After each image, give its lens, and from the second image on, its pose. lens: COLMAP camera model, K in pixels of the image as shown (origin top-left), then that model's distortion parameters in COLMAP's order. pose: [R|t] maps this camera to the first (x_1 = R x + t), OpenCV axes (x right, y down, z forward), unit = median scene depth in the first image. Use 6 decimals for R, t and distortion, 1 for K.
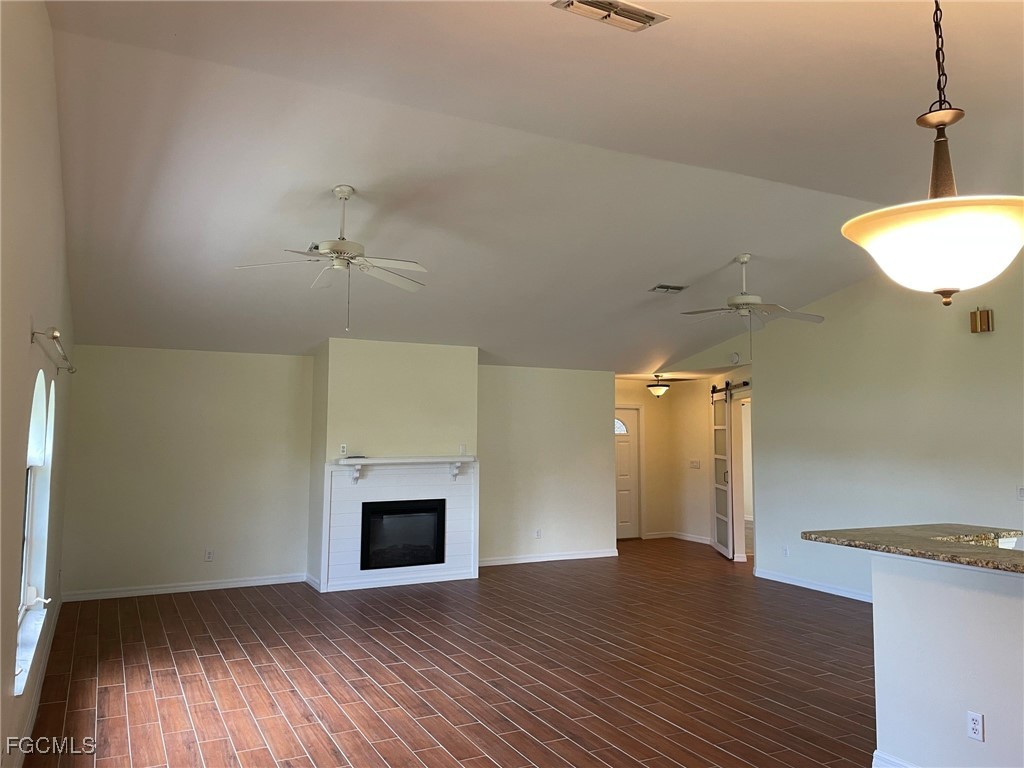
lens RADIAL K [[773.9, 0, 501.4], [0, 773.9, 371.4], [0, 0, 1]] dist [0.094577, -0.120275]
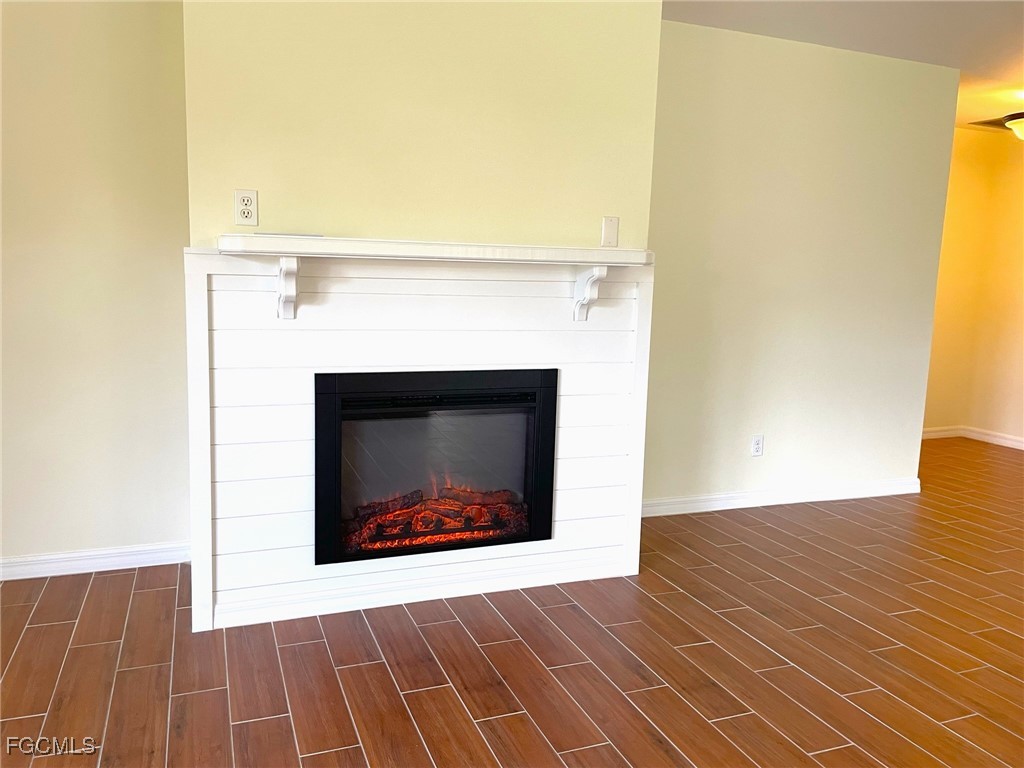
lens RADIAL K [[776.3, 0, 505.5], [0, 776.3, 381.2], [0, 0, 1]] dist [0.058962, -0.004114]
pose [[0.995323, 0.038128, -0.088762, -0.067969], [-0.018154, 0.976272, 0.215784, 0.098336], [0.094883, -0.213164, 0.972398, 0.685005]]
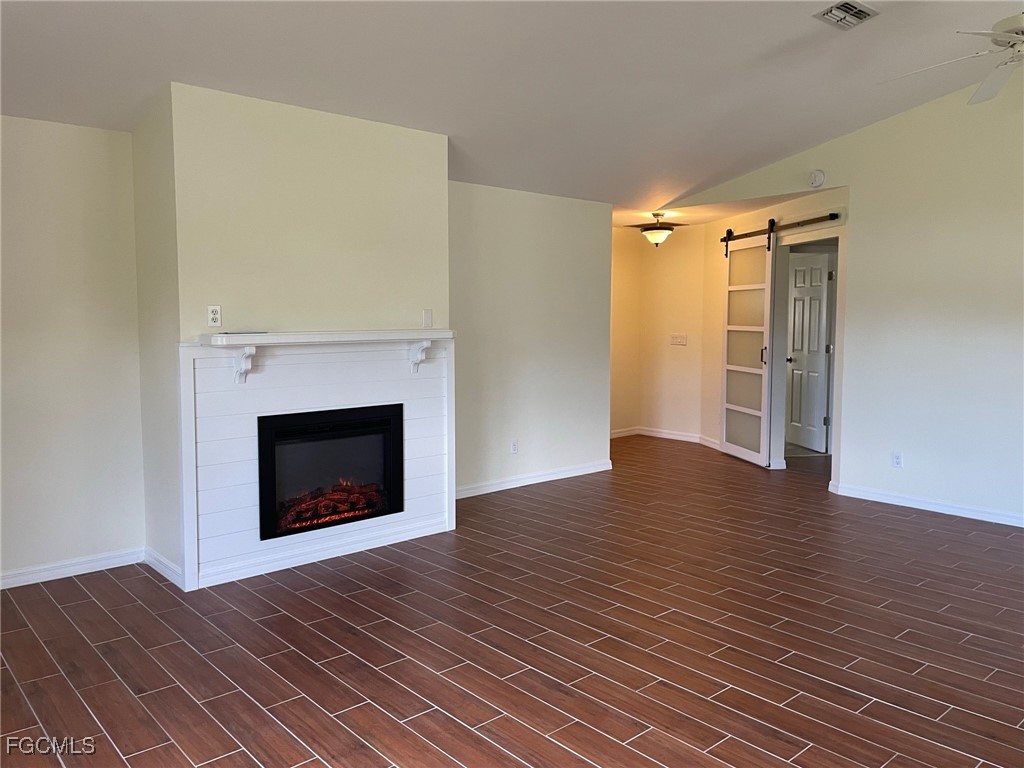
lens RADIAL K [[776.4, 0, 509.4], [0, 776.4, 376.8], [0, 0, 1]] dist [0.085075, -0.113577]
pose [[0.967970, -0.025950, 0.249721, -0.145972], [-0.013832, 0.987622, 0.156243, 0.056662], [-0.250684, -0.154693, 0.955629, 0.457163]]
